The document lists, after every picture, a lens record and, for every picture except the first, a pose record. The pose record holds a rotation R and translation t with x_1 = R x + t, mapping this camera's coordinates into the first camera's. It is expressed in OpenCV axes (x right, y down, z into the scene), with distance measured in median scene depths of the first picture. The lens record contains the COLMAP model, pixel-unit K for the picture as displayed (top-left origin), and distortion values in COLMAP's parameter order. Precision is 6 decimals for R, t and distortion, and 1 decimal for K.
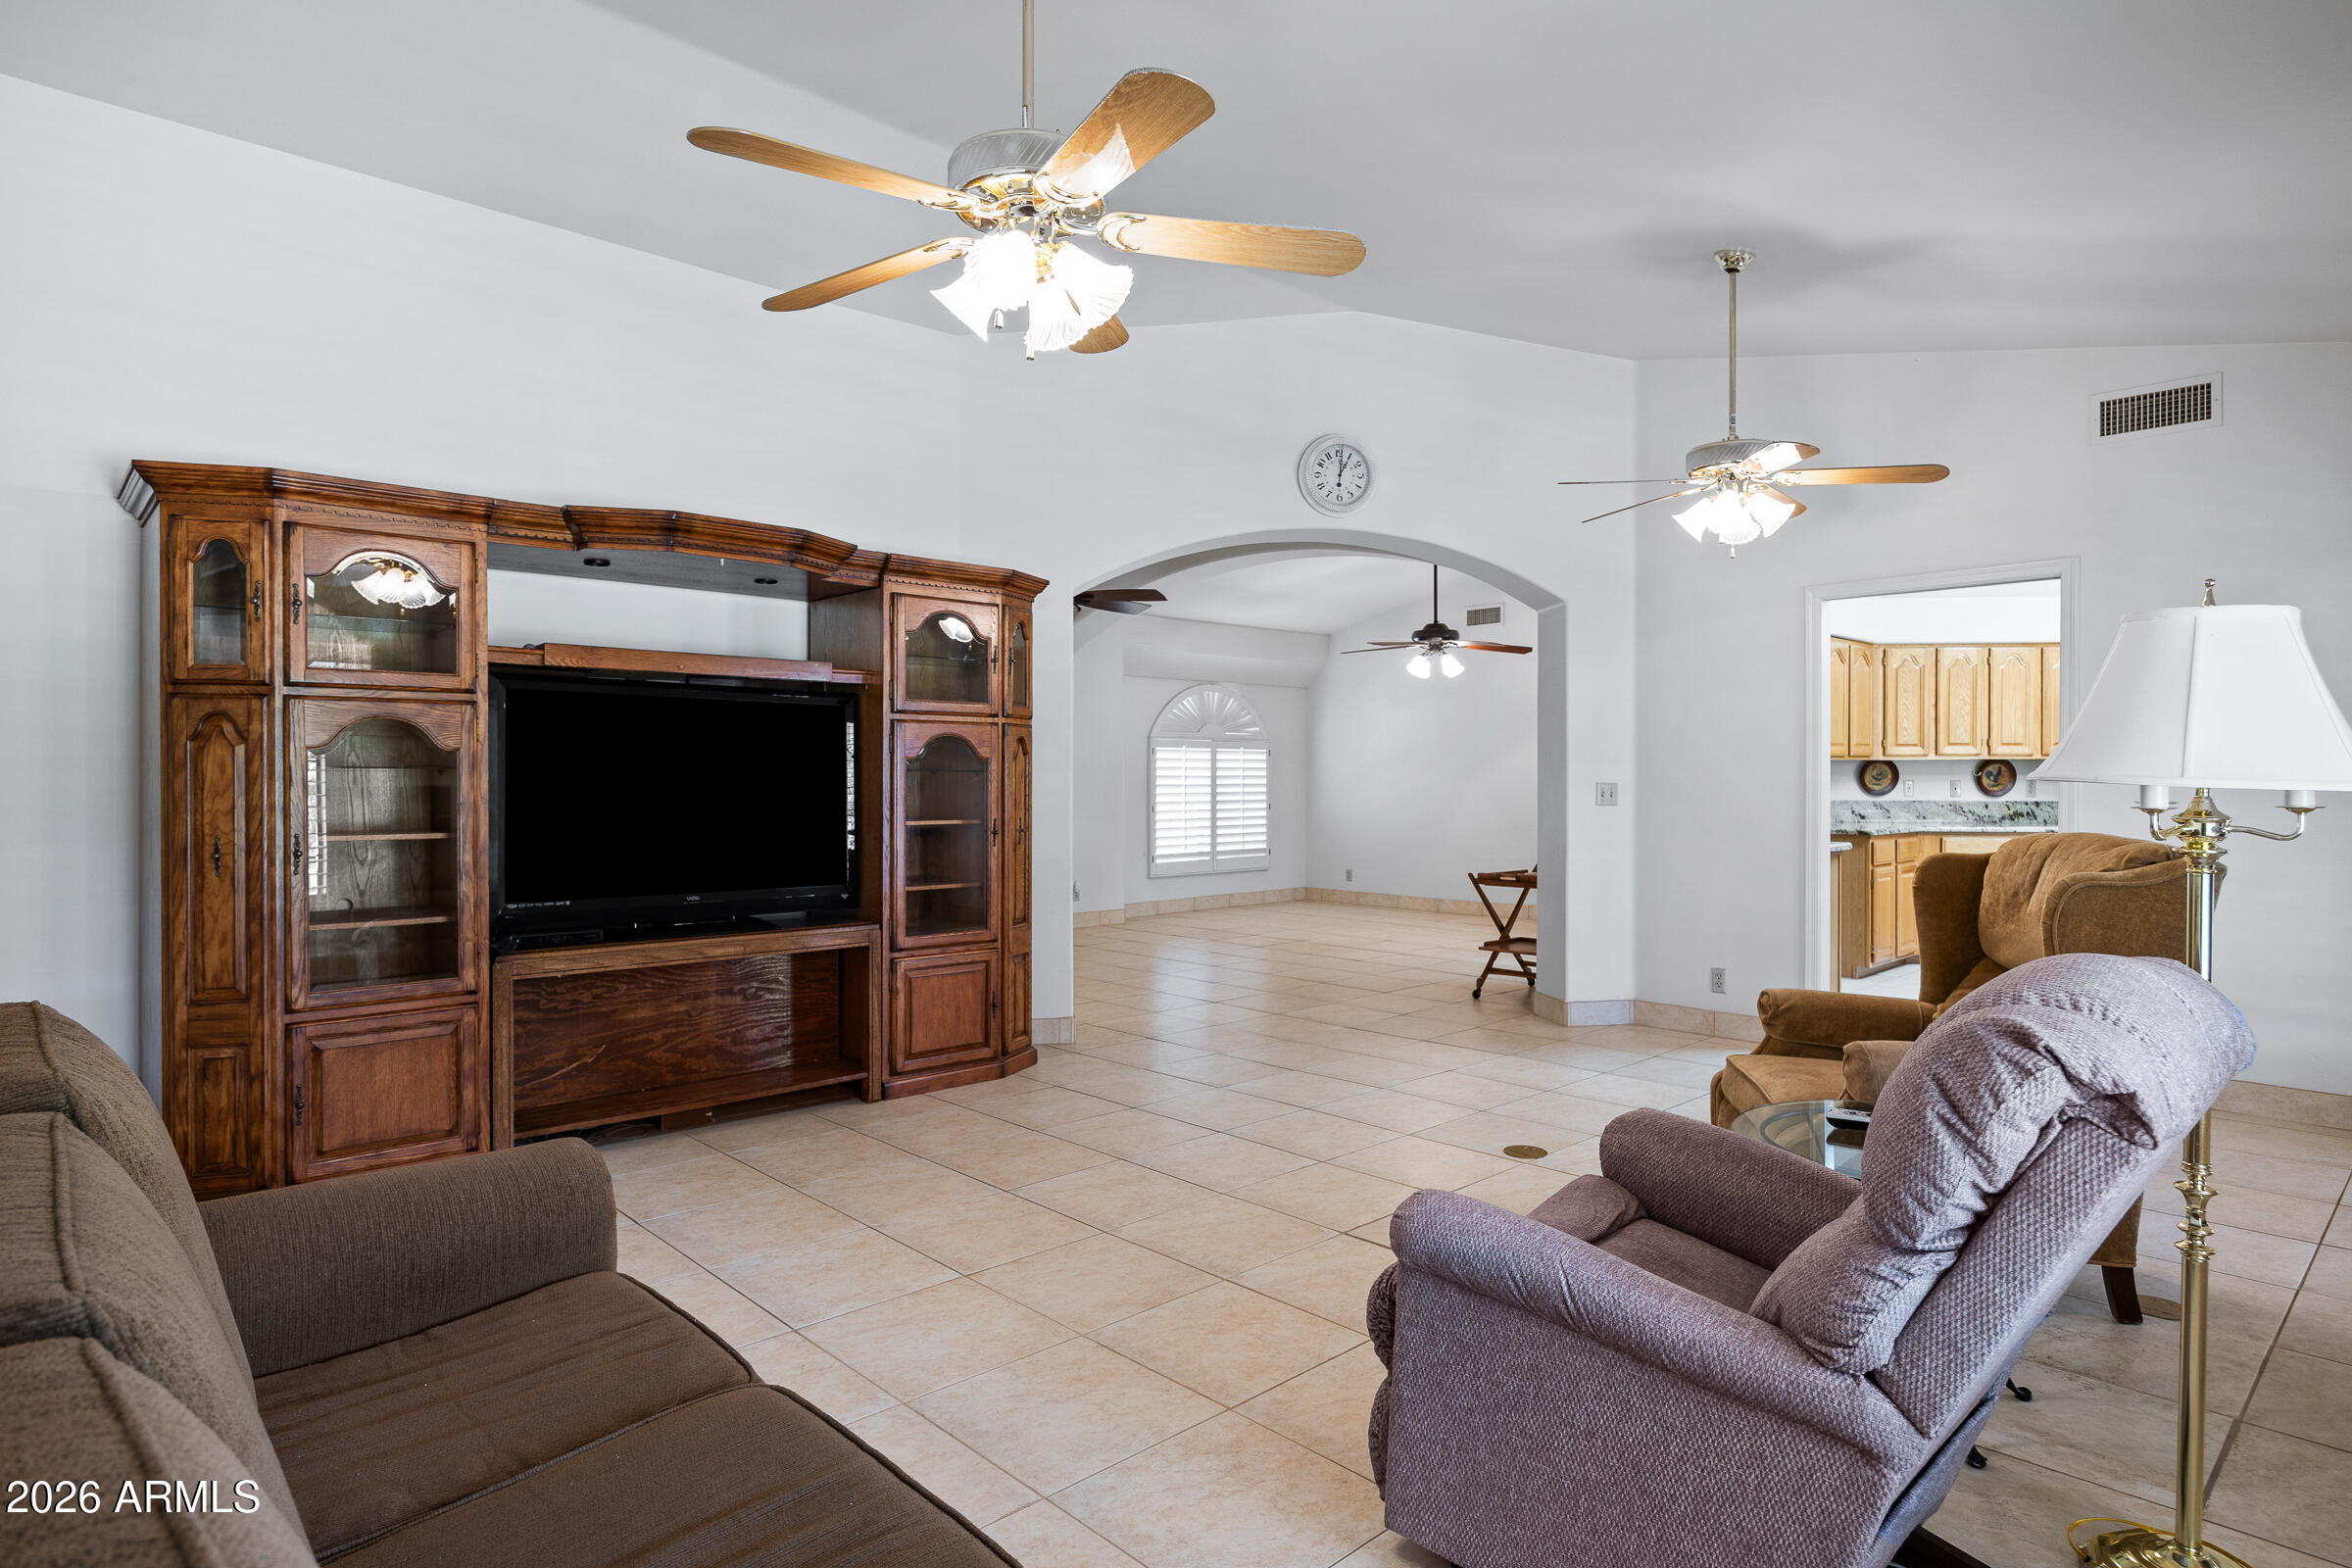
lens RADIAL K [[1301.3, 0, 1180.9], [0, 1301.3, 770.5], [0, 0, 1]] dist [0.001235, 0.003047]
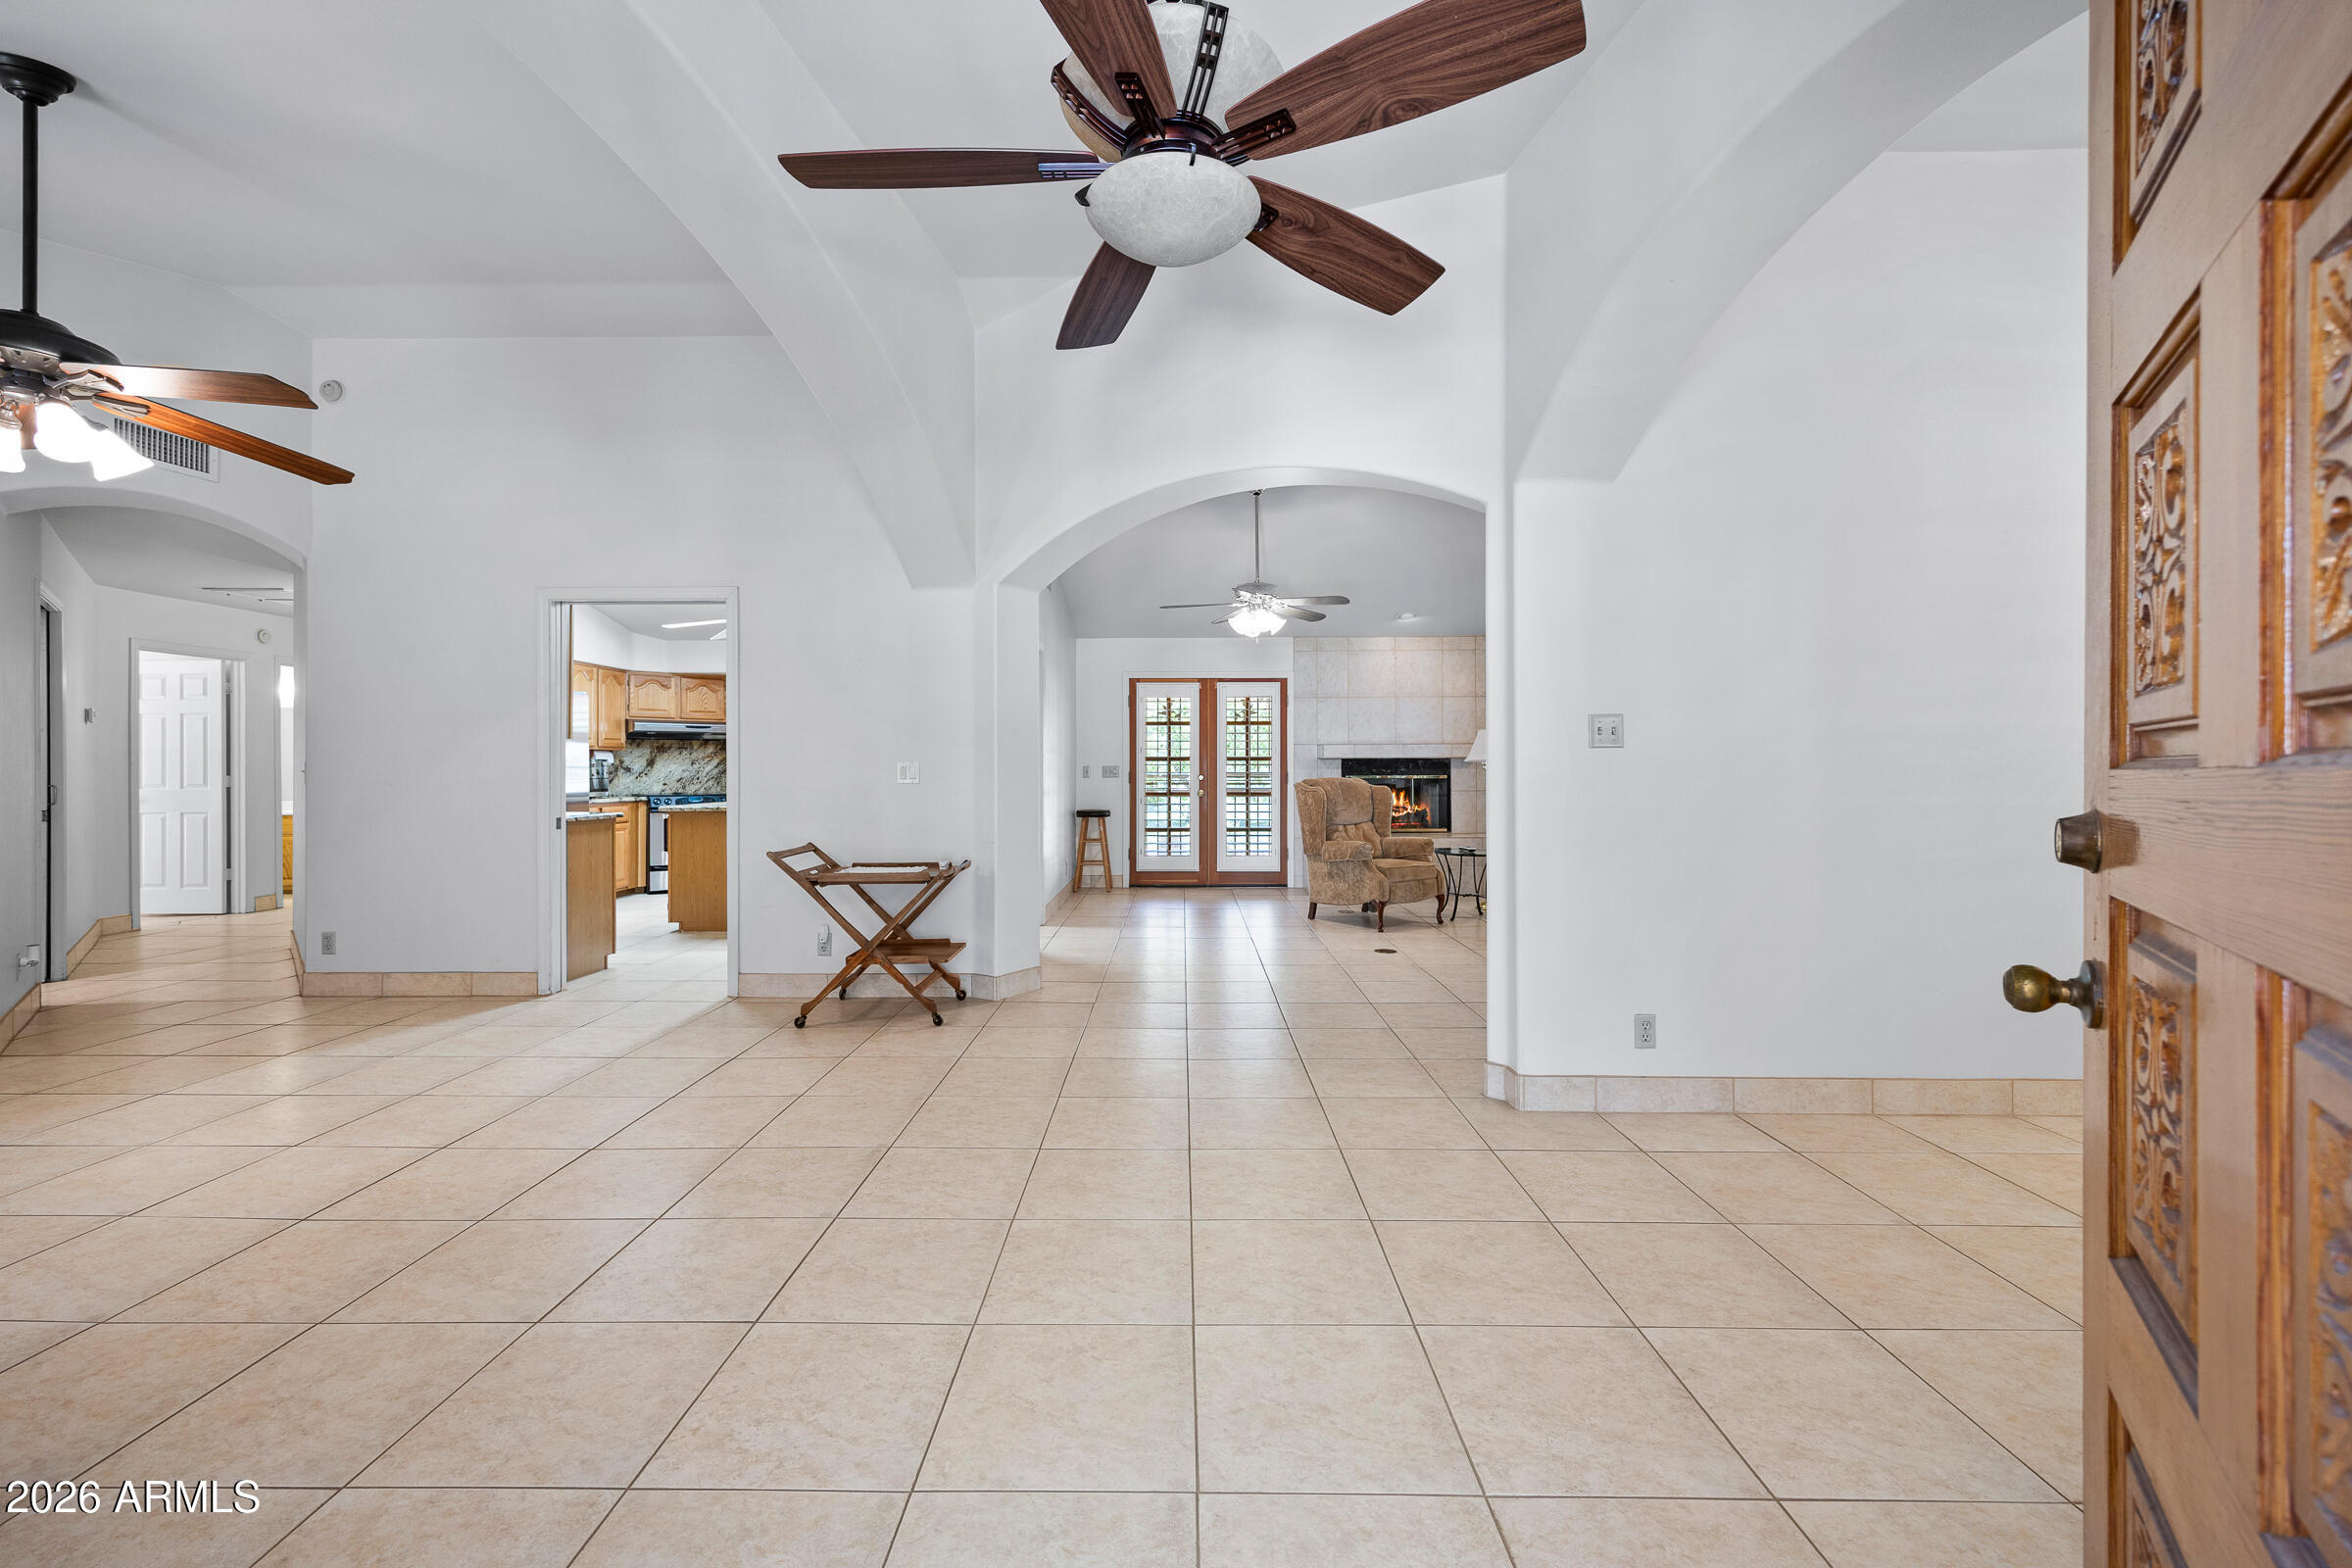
lens RADIAL K [[945.5, 0, 1176.1], [0, 945.5, 765.4], [0, 0, 1]] dist [0.013876, -0.000760]
pose [[-0.717011, 0.004602, 0.697047, -0.186863], [-0.000409, 0.999975, -0.007023, 0.010609], [-0.697062, -0.005321, -0.716991, 0.841351]]
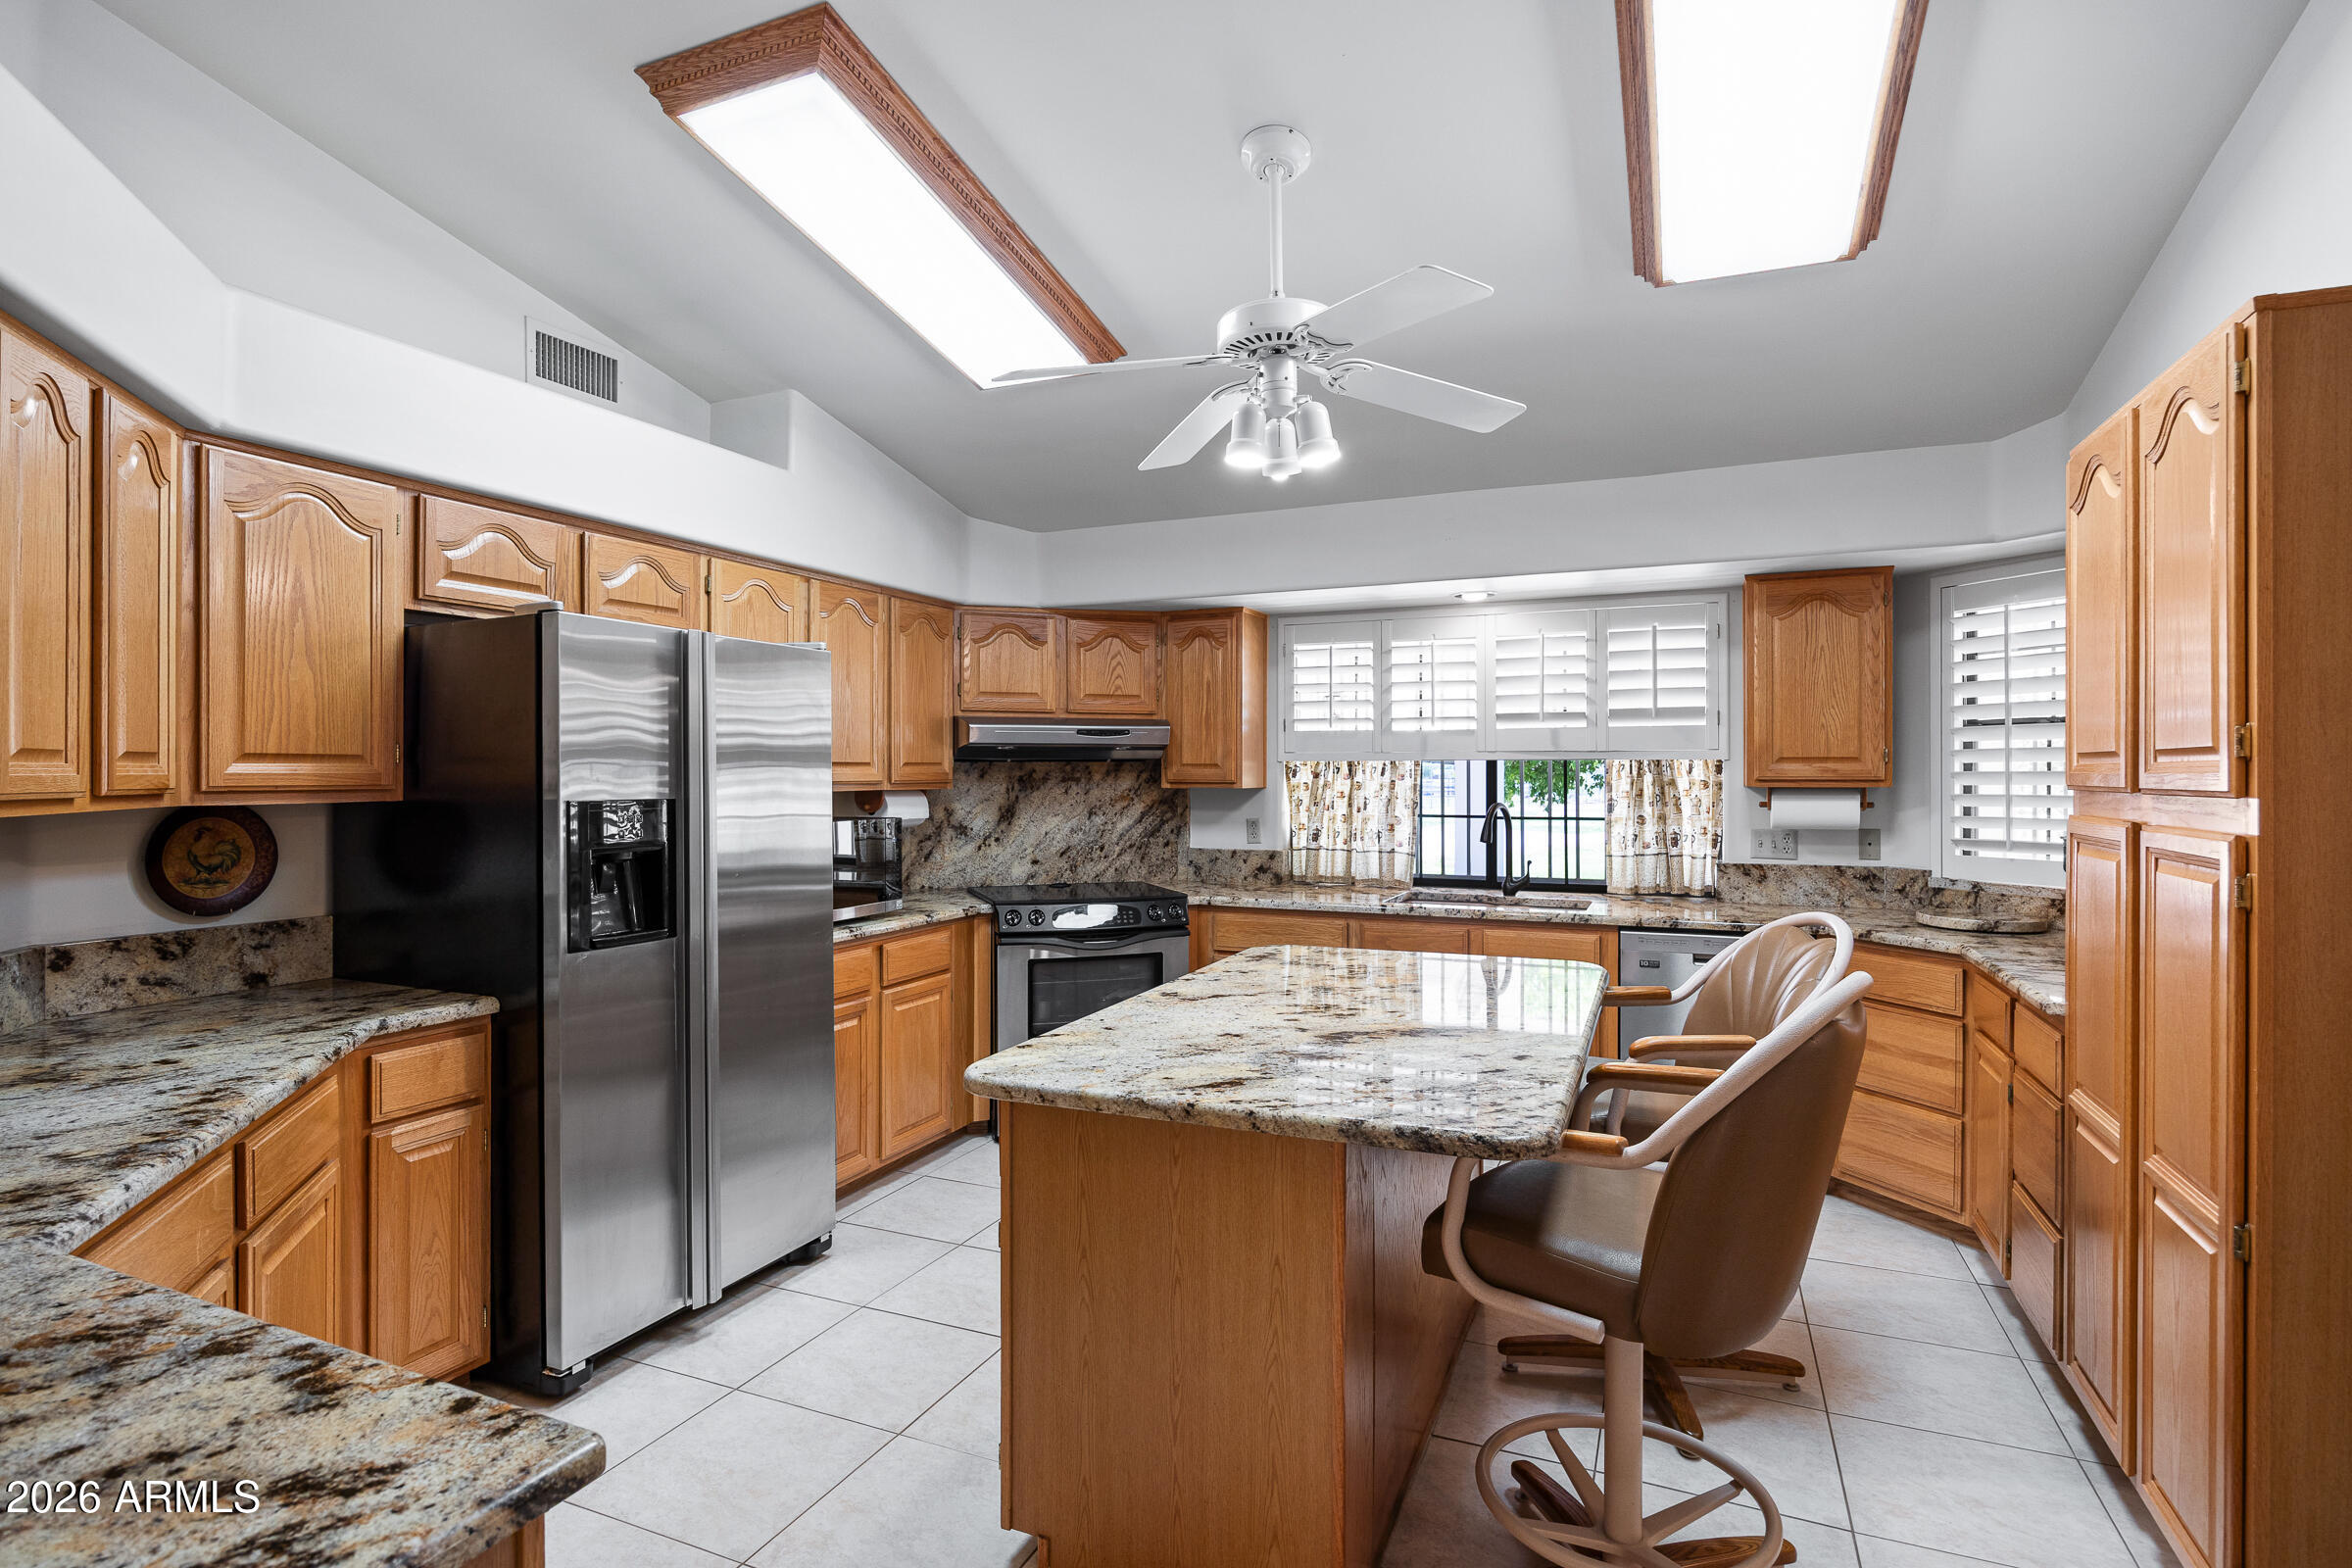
lens RADIAL K [[1176.4, 0, 1176.7], [0, 1176.4, 774.5], [0, 0, 1]] dist [-0.011457, 0.002453]
pose [[-0.384091, -0.000022, 0.923295, 0.276808], [-0.002391, 0.999997, -0.000971, -0.012559], [-0.923292, -0.002581, -0.384090, 0.680225]]
